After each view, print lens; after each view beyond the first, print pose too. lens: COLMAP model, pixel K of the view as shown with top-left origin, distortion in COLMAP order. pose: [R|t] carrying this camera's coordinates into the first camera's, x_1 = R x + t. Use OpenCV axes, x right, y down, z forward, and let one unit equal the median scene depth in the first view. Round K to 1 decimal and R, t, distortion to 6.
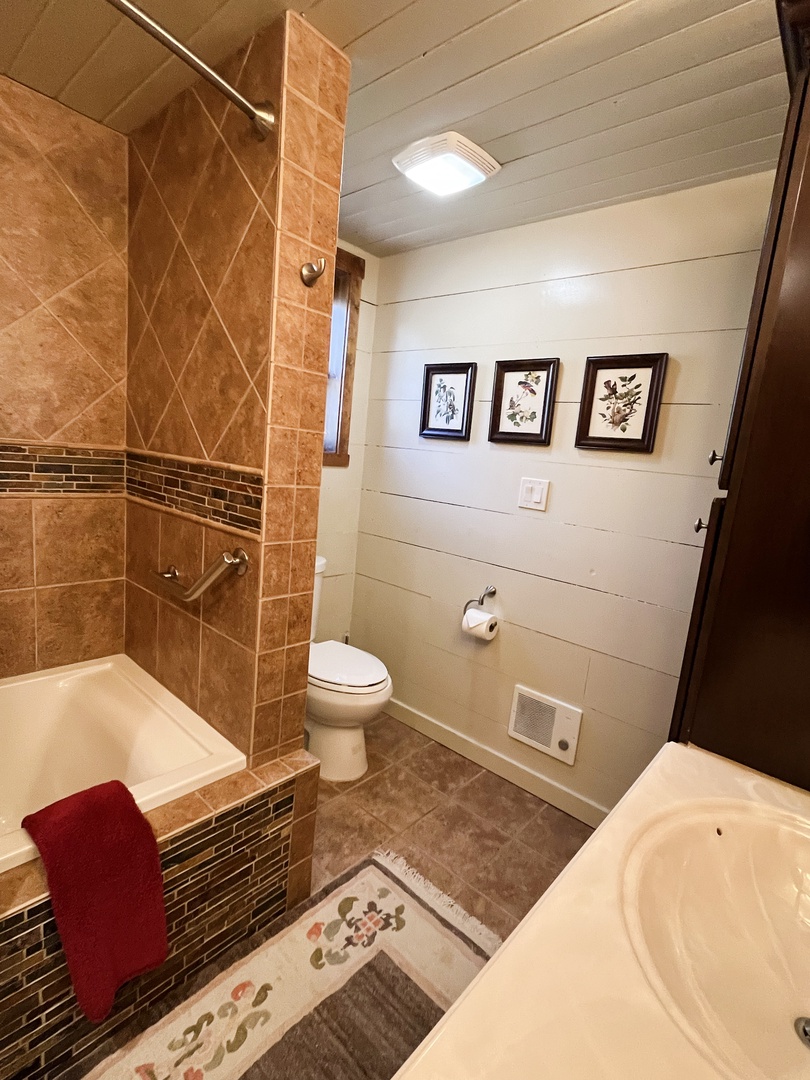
lens RADIAL K [[521.1, 0, 413.0], [0, 521.1, 540.9], [0, 0, 1]] dist [0.001046, 0.000769]
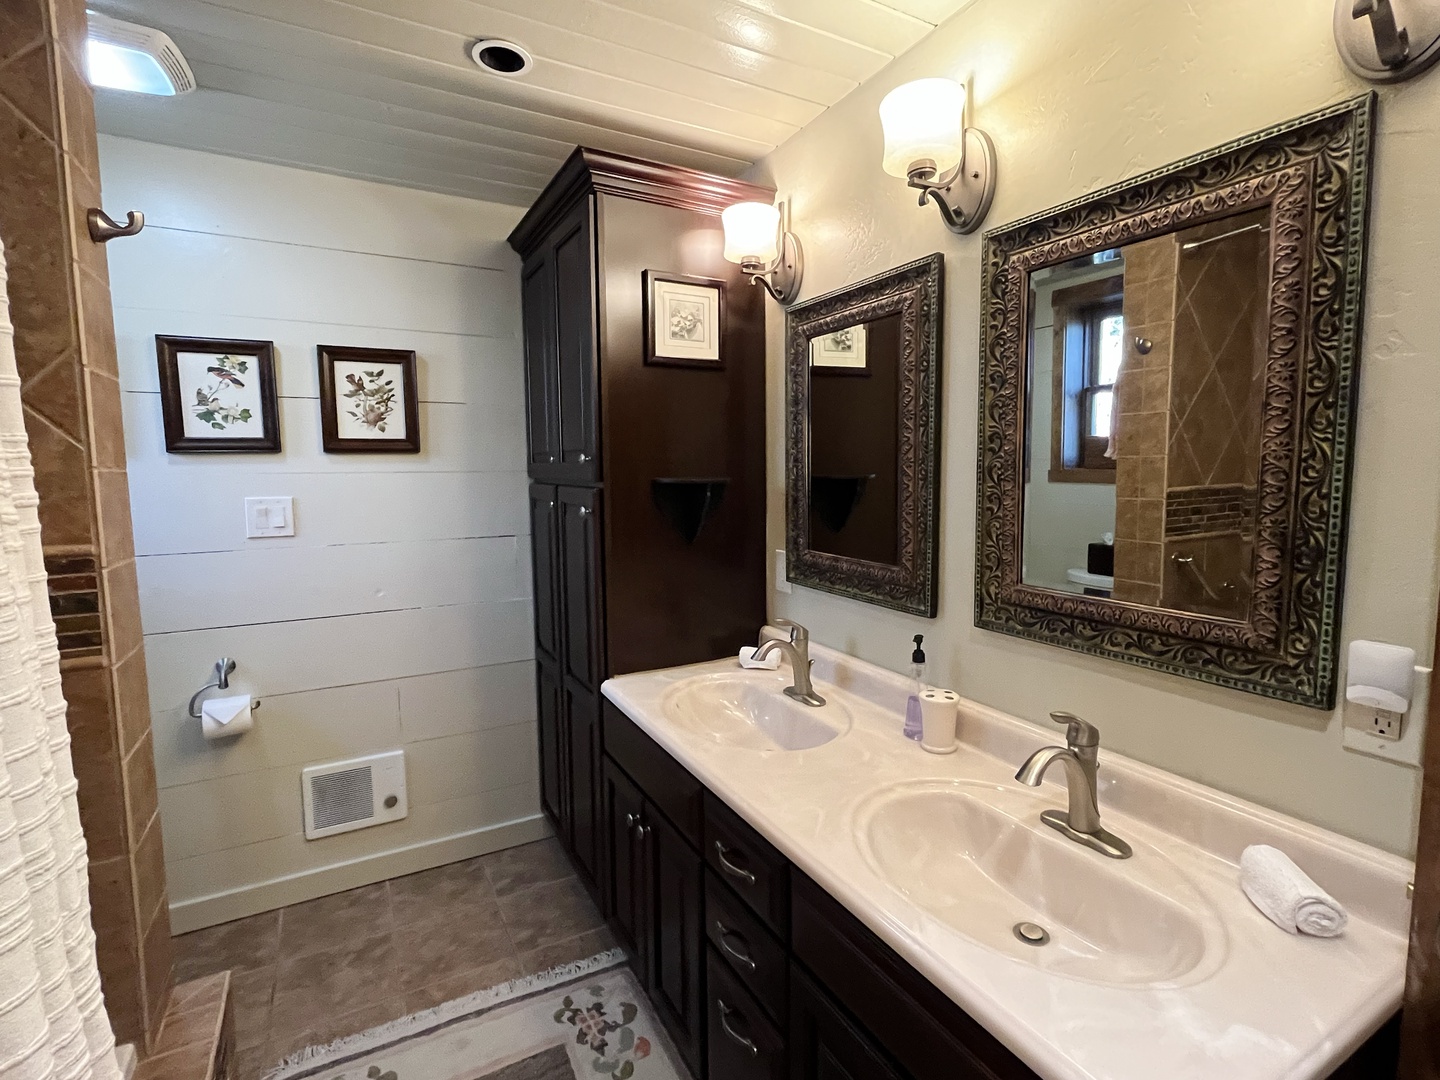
lens RADIAL K [[694.8, 0, 722.7], [0, 694.8, 533.5], [0, 0, 1]] dist [0.001046, 0.000769]
pose [[0.341832, -0.191310, 0.920082, -0.479100], [0.197234, 0.971859, 0.128798, -0.068455], [-0.918831, 0.137444, 0.369945, 0.031669]]
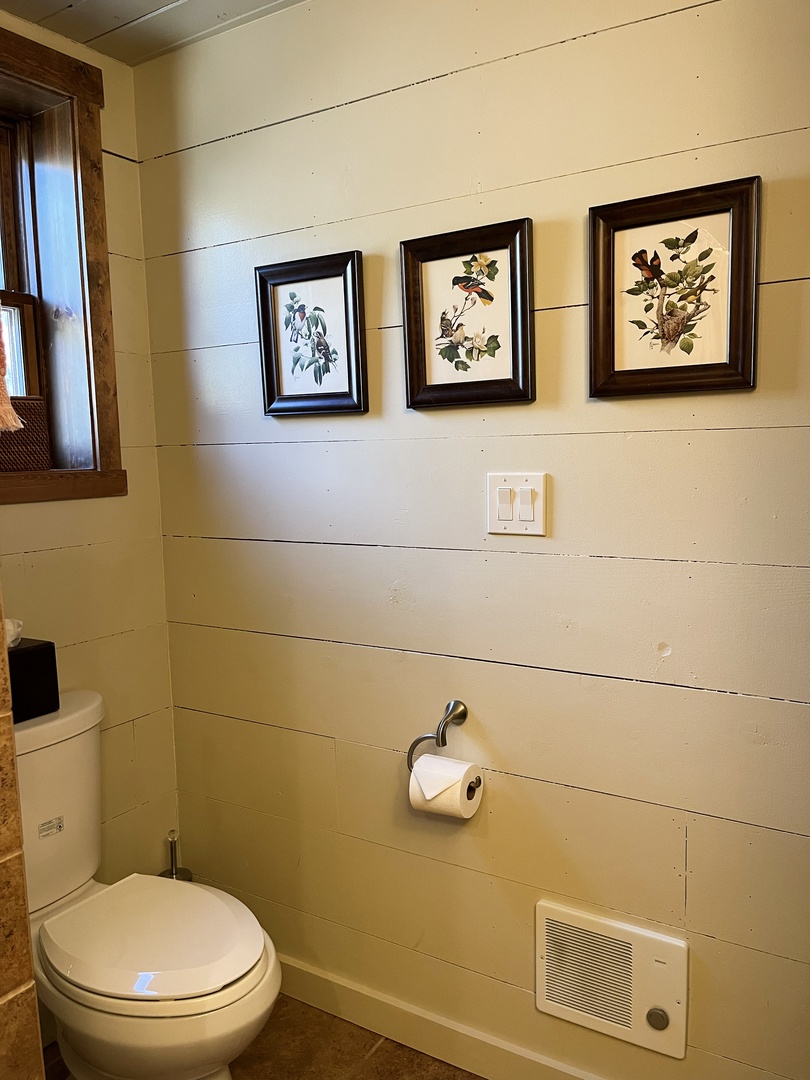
lens RADIAL K [[782.9, 0, 431.3], [0, 782.9, 540.9], [0, 0, 1]] dist [0.036105, -0.027564]
pose [[0.974668, -0.137624, 0.176300, 0.021107], [0.145769, 0.988732, -0.034051, -0.043175], [-0.169627, 0.058888, 0.983747, 0.302925]]
